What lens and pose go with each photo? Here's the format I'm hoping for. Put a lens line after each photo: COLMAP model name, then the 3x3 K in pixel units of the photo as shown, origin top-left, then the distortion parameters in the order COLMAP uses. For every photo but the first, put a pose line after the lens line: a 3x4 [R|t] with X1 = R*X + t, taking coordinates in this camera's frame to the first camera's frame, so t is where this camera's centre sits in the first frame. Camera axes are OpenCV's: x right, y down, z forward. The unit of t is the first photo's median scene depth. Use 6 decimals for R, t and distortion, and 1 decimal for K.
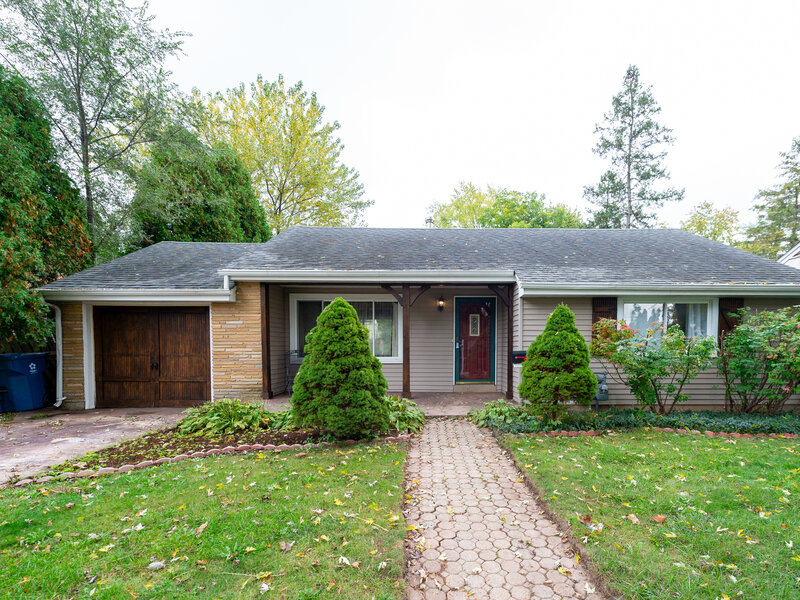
lens RADIAL K [[414.5, 0, 437.6], [0, 414.5, 363.8], [0, 0, 1]] dist [0.008717, 0.000423]
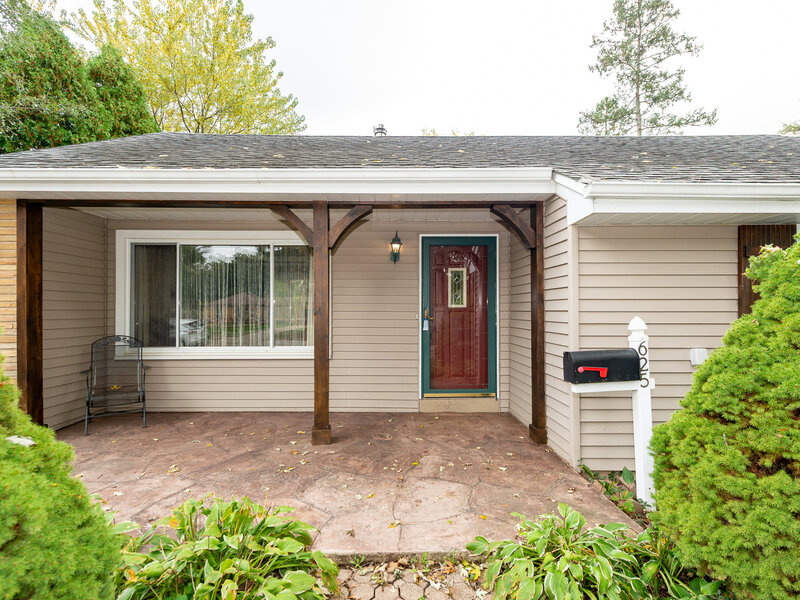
lens RADIAL K [[426.9, 0, 400.0], [0, 426.9, 300.0], [0, 0, 1]] dist [0.019276, -0.000127]
pose [[0.999986, -0.001932, 0.004935, 0.006251], [0.002245, 0.997931, -0.064251, -0.023283], [-0.004801, 0.064261, 0.997922, 0.249800]]
